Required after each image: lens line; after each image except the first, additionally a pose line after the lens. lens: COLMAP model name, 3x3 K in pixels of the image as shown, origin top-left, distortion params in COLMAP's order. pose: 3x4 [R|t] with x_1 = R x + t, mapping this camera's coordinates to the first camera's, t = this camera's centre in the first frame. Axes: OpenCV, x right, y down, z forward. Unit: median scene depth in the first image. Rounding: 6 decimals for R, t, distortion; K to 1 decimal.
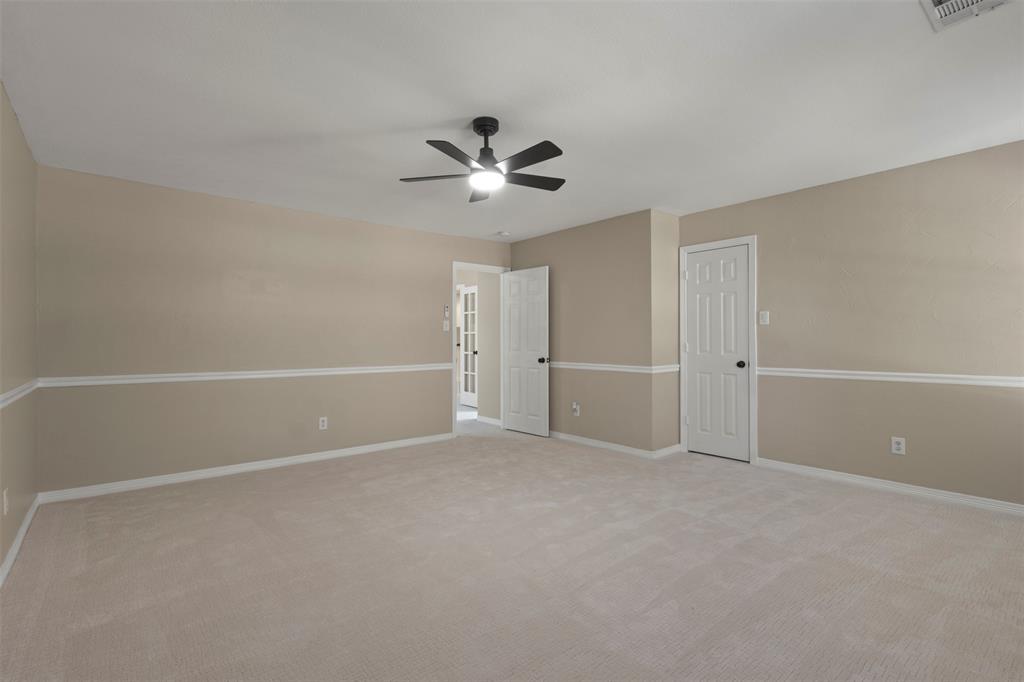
lens RADIAL K [[470.8, 0, 507.6], [0, 470.8, 337.9], [0, 0, 1]] dist [0.003860, 0.000609]
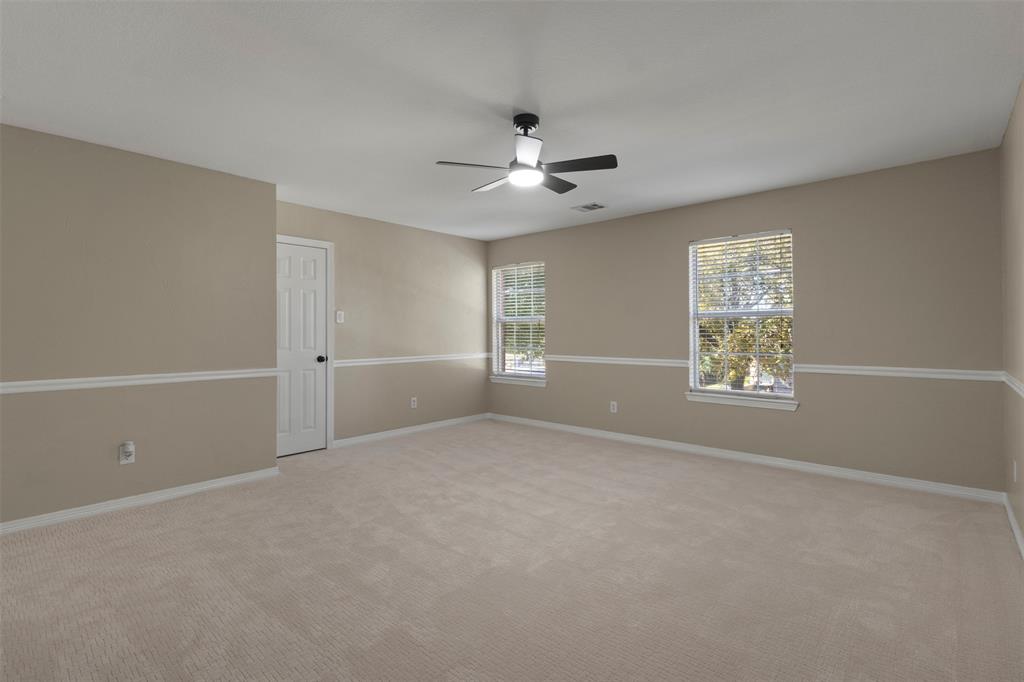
lens RADIAL K [[470.8, 0, 507.6], [0, 470.8, 337.9], [0, 0, 1]] dist [0.003860, 0.000609]
pose [[-0.128906, -0.009782, 0.991609, -0.634159], [-0.002843, 0.999951, 0.009495, -0.003837], [-0.991653, -0.001595, -0.128927, 0.729695]]
